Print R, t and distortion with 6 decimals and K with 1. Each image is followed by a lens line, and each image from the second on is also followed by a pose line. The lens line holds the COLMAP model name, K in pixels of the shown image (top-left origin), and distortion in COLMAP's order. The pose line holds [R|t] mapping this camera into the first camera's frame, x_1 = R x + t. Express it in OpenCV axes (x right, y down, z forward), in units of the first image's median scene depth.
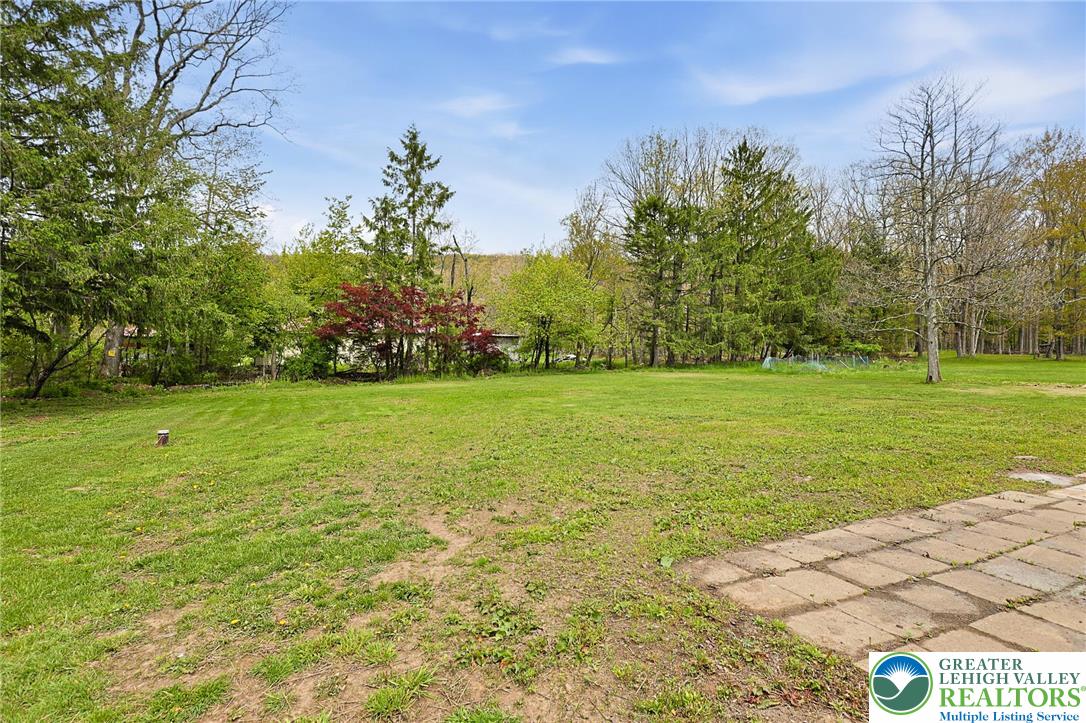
lens RADIAL K [[532.4, 0, 540.4], [0, 532.4, 364.3], [0, 0, 1]] dist [-0.000974, 0.000268]
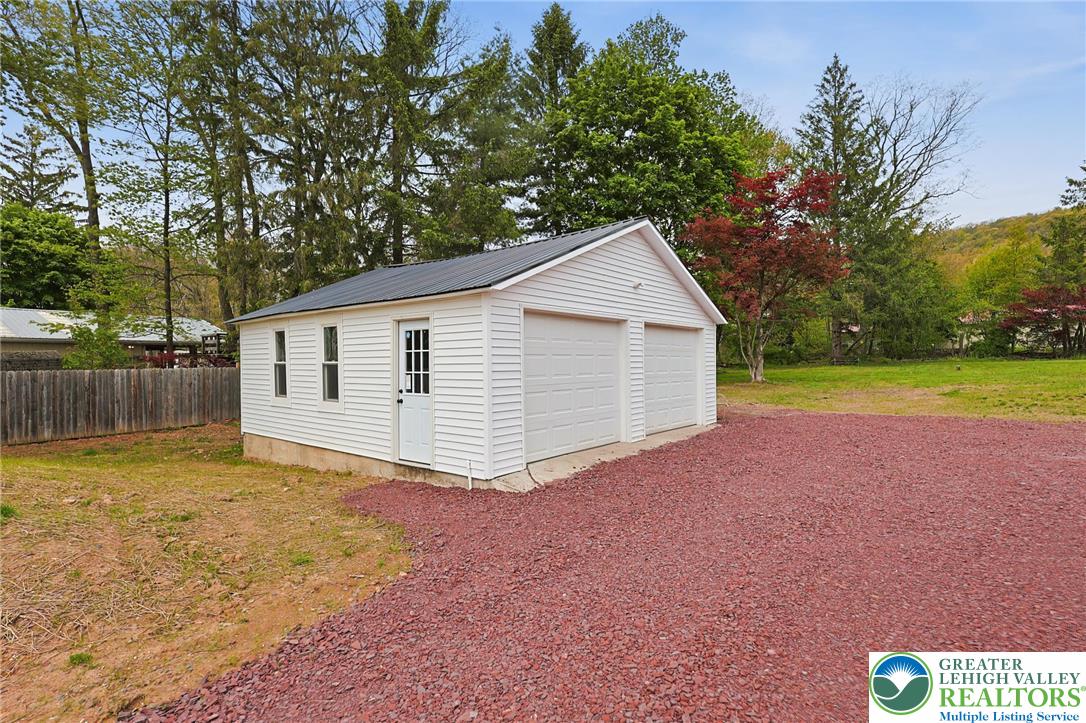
lens RADIAL K [[527.0, 0, 539.7], [0, 527.0, 357.5], [0, 0, 1]] dist [-0.000574, 0.000009]
pose [[0.479332, 0.011604, -0.877557, 0.230929], [0.011192, 0.999750, 0.019332, -0.011414], [0.877562, -0.019088, 0.479083, -0.752766]]
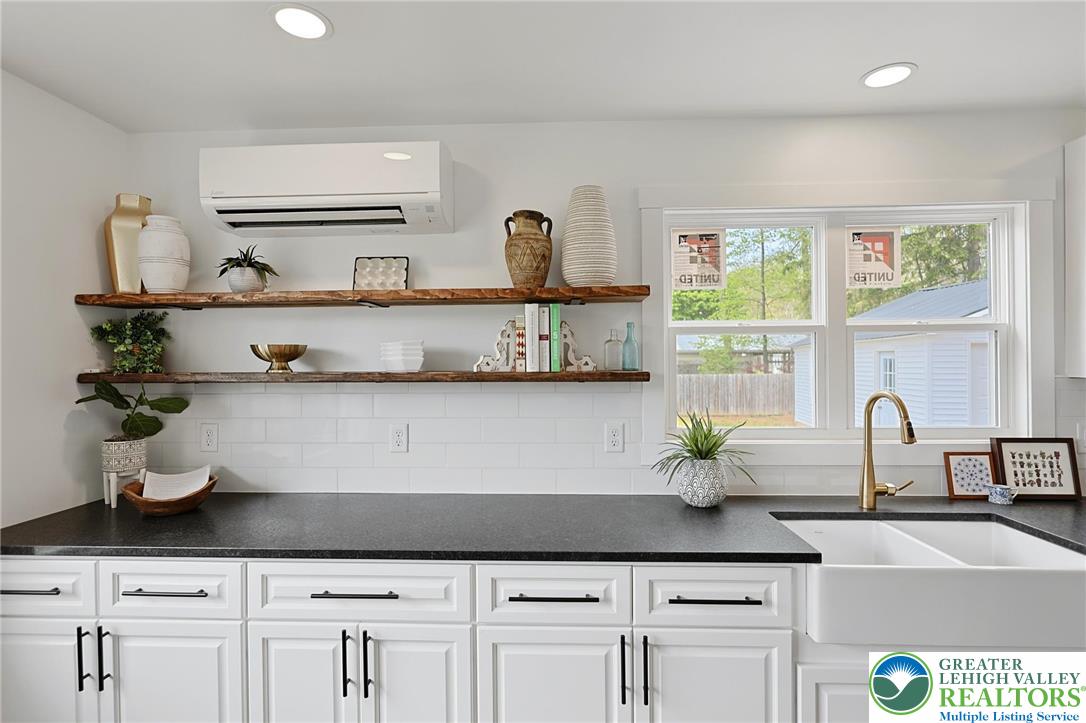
lens RADIAL K [[532.4, 0, 540.4], [0, 532.4, 364.3], [0, 0, 1]] dist [-0.000974, 0.000268]
pose [[-0.513517, 0.027158, -0.857650, 0.391949], [0.030063, 0.999455, 0.013648, -0.026200], [0.857553, -0.018775, -0.514054, -0.708483]]
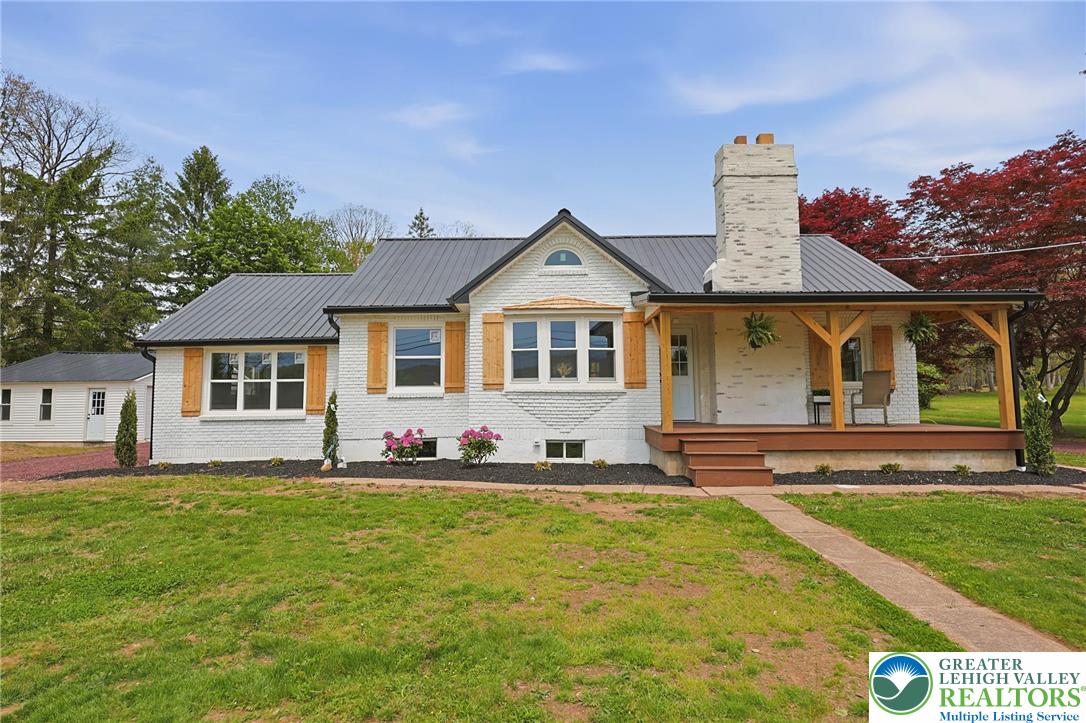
lens RADIAL K [[532.4, 0, 540.4], [0, 532.4, 364.3], [0, 0, 1]] dist [-0.000974, 0.000268]
pose [[0.874869, -0.025344, -0.483695, 0.749506], [-0.002139, 0.998418, -0.056182, -0.017448], [0.484354, 0.050186, 0.873431, -0.980186]]
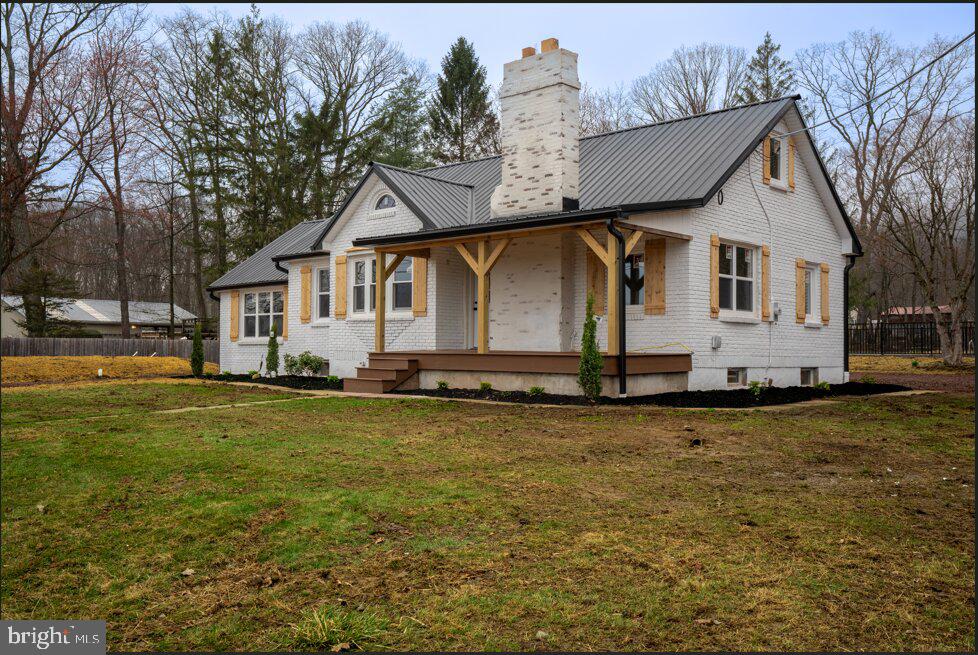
lens RADIAL K [[893.8, 0, 486.1], [0, 893.8, 328.6], [0, 0, 1]] dist [0.075523, 0.000850]
pose [[0.323767, -0.001295, -0.946136, 1.201468], [0.004700, 0.999989, 0.000240, -0.013286], [0.946125, -0.004525, 0.323769, -0.829905]]
